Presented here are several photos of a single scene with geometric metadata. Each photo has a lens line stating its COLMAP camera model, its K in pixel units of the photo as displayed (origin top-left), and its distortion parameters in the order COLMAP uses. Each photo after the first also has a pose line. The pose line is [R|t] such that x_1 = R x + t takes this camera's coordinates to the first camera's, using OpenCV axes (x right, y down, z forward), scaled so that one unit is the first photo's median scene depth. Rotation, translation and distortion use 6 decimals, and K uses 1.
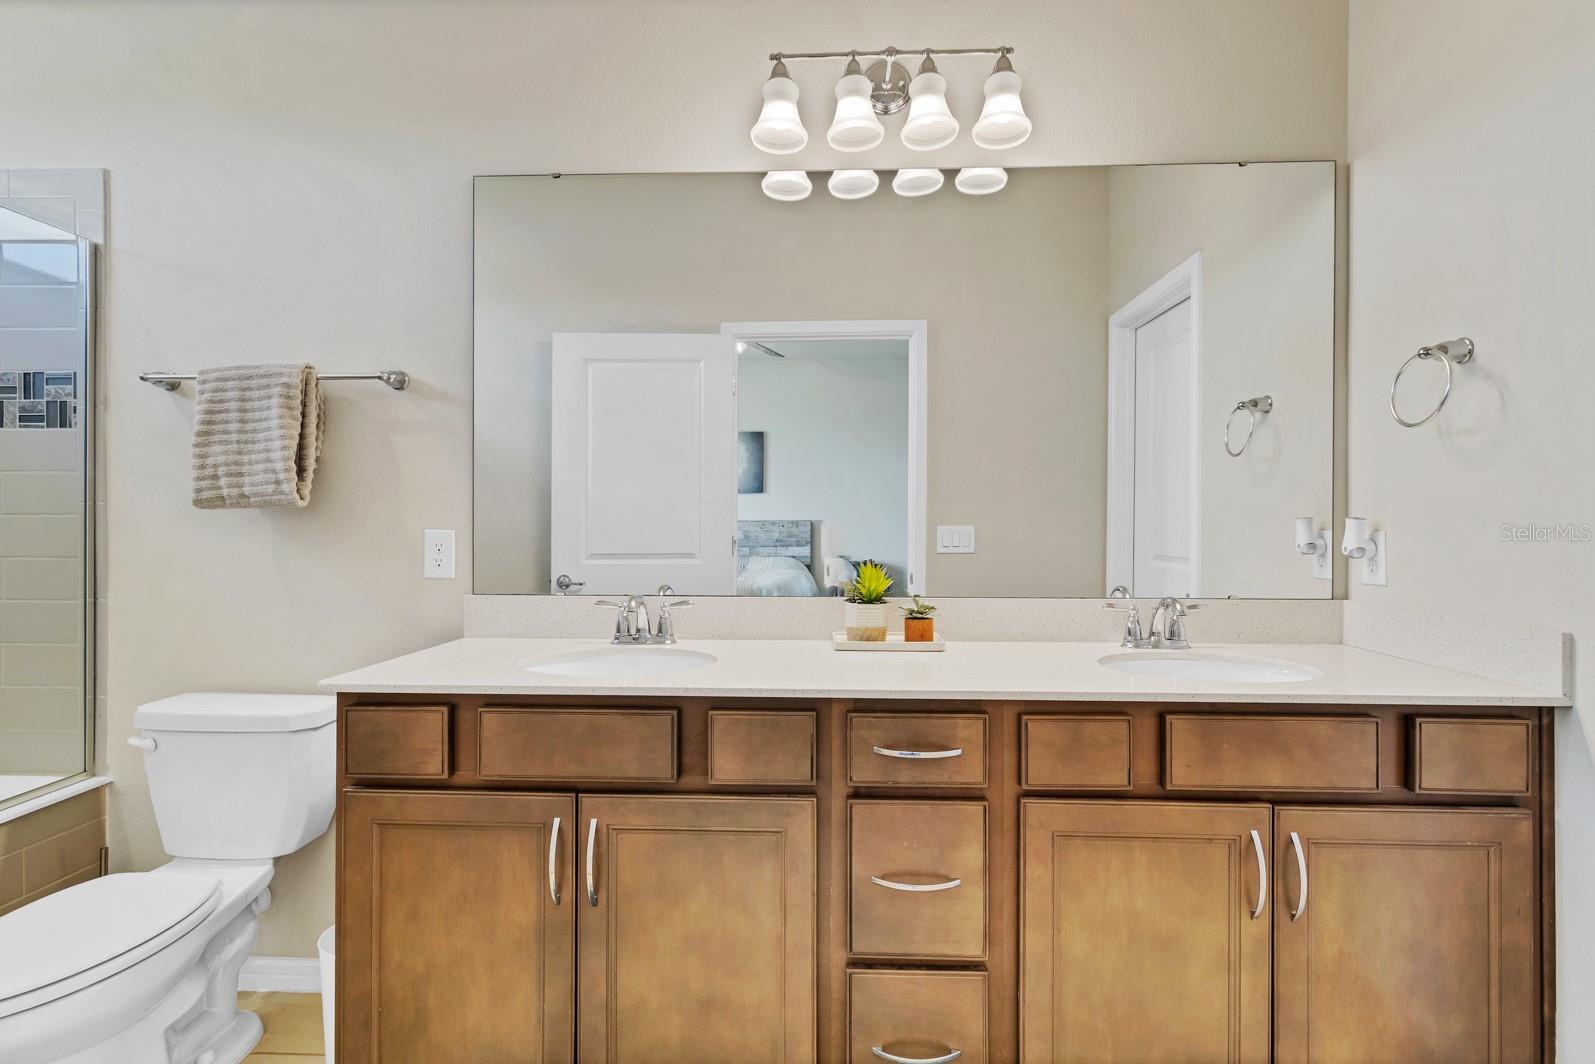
lens RADIAL K [[758.2, 0, 789.0], [0, 758.2, 524.1], [0, 0, 1]] dist [0.001692, 0.001869]
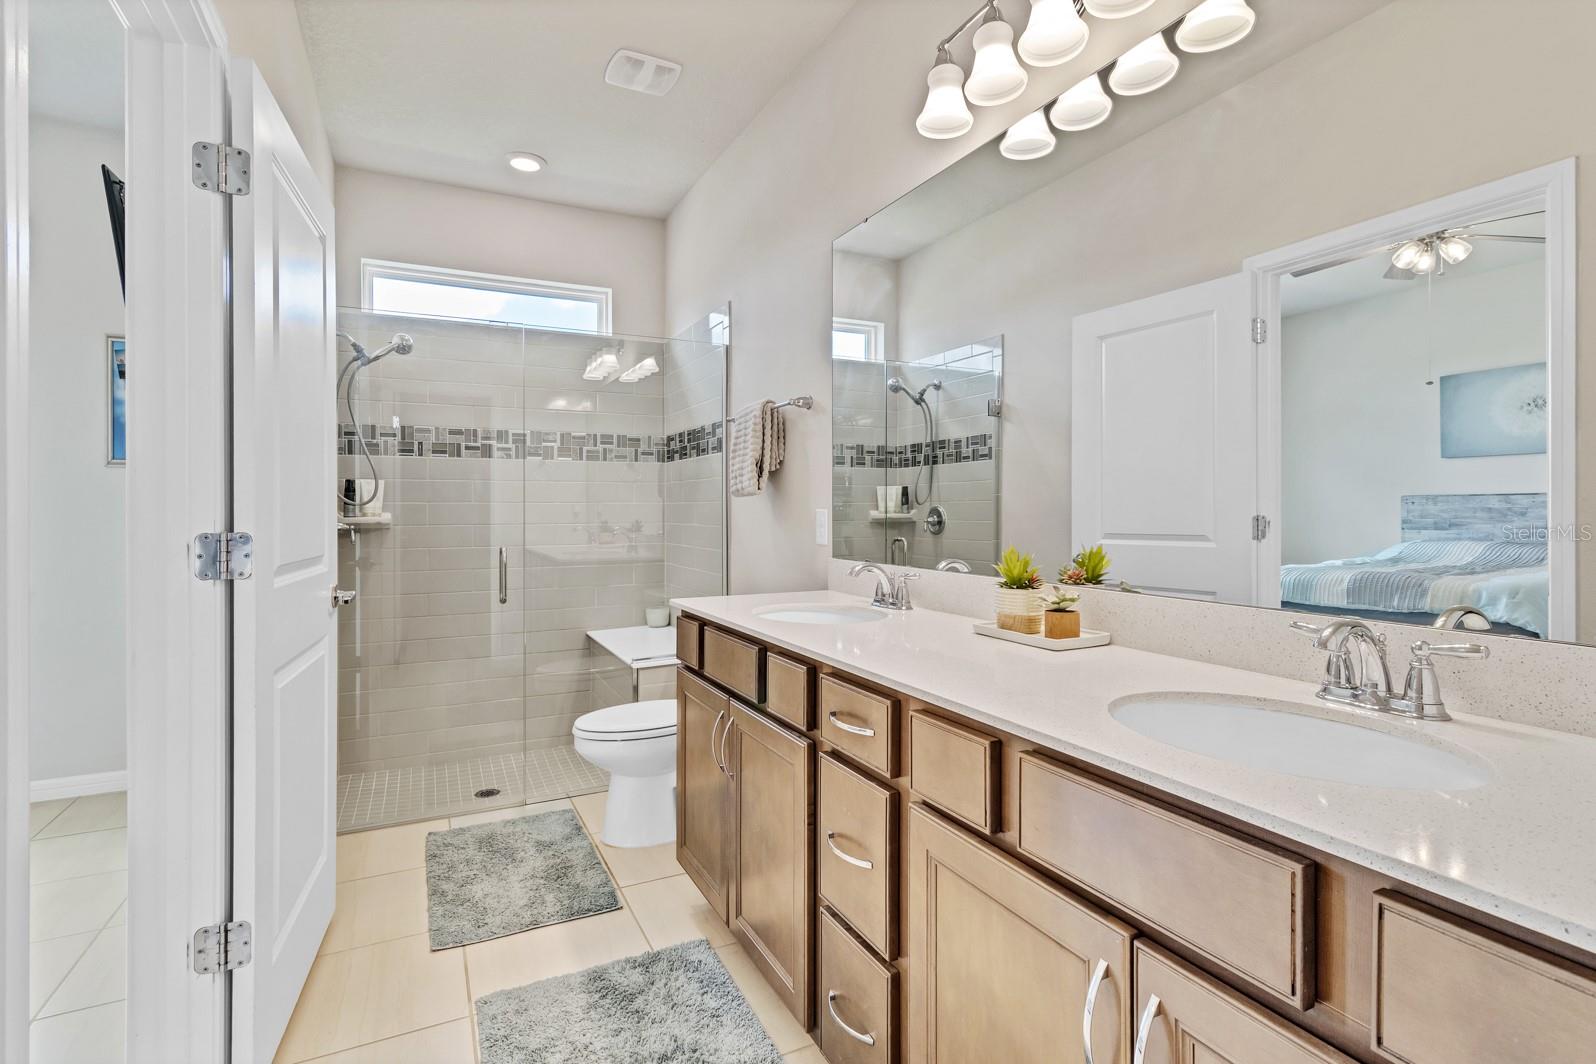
lens RADIAL K [[758.7, 0, 797.7], [0, 758.7, 522.0], [0, 0, 1]] dist [0.001692, 0.001869]
pose [[0.484498, 0.010731, -0.874727, 0.730120], [0.008378, 0.999822, 0.016906, 0.007566], [0.874752, -0.015520, 0.484322, 0.315702]]
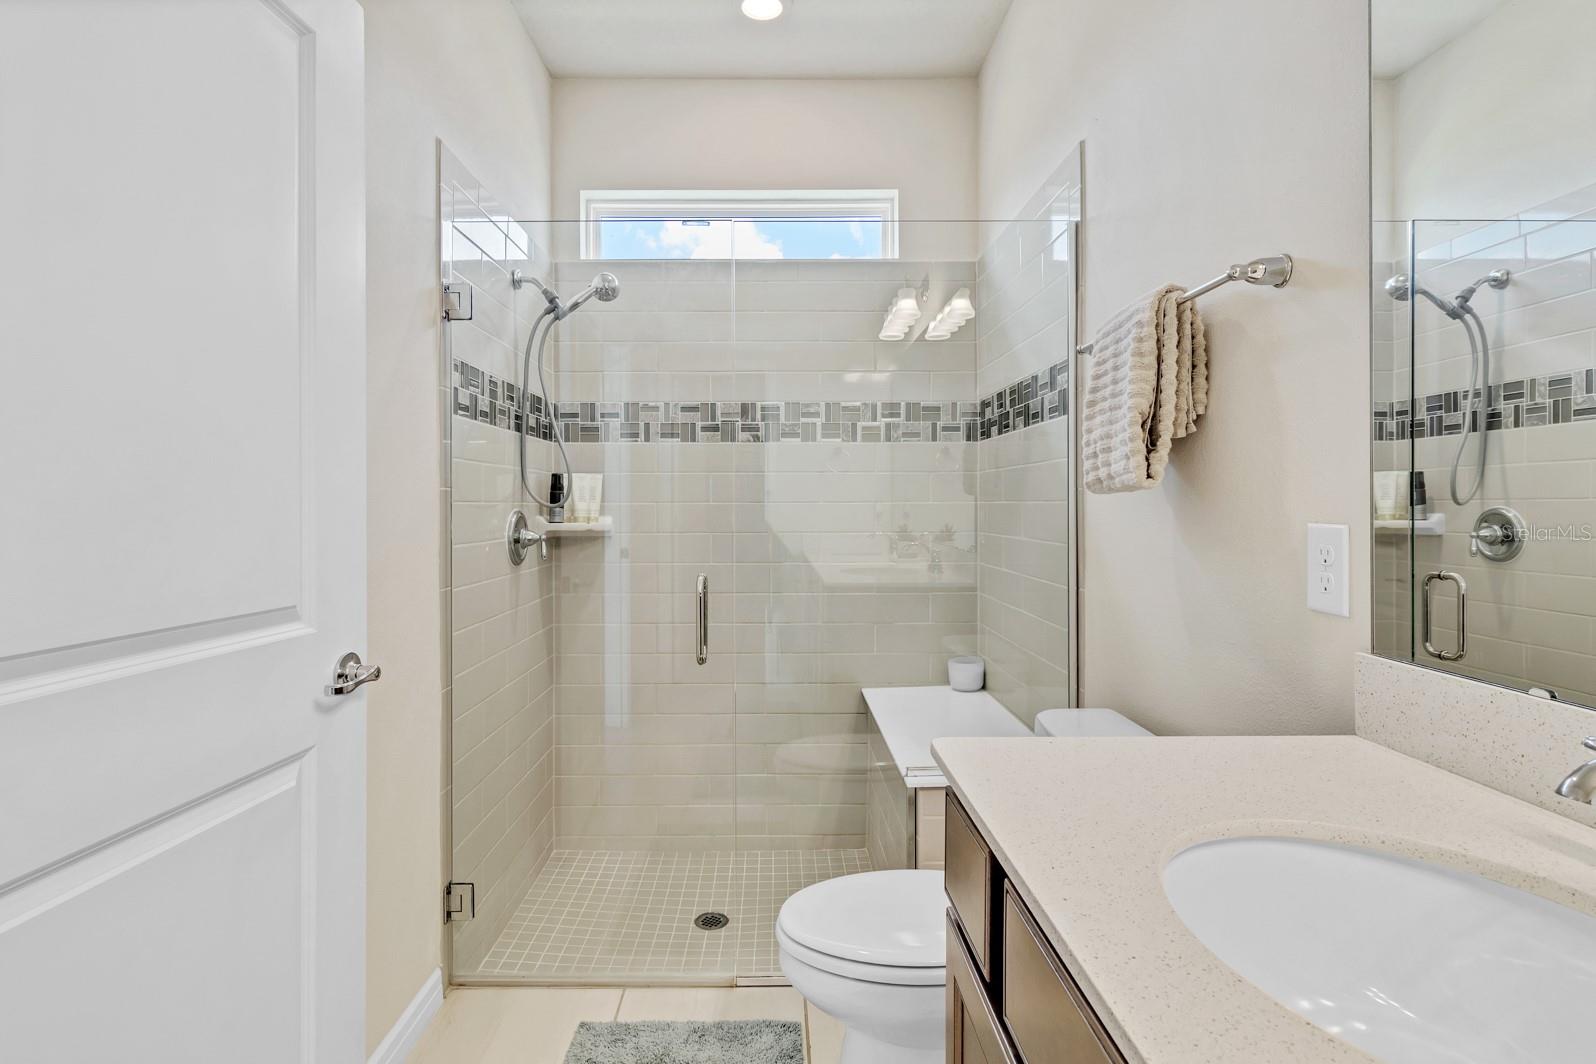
lens RADIAL K [[810.9, 0, 777.0], [0, 810.9, 499.9], [0, 0, 1]] dist [0.002003, 0.001189]
pose [[0.056544, -0.010661, -0.998343, 0.100679], [0.007051, 0.999922, -0.010278, -0.006650], [0.998375, -0.006458, 0.056614, 0.594161]]
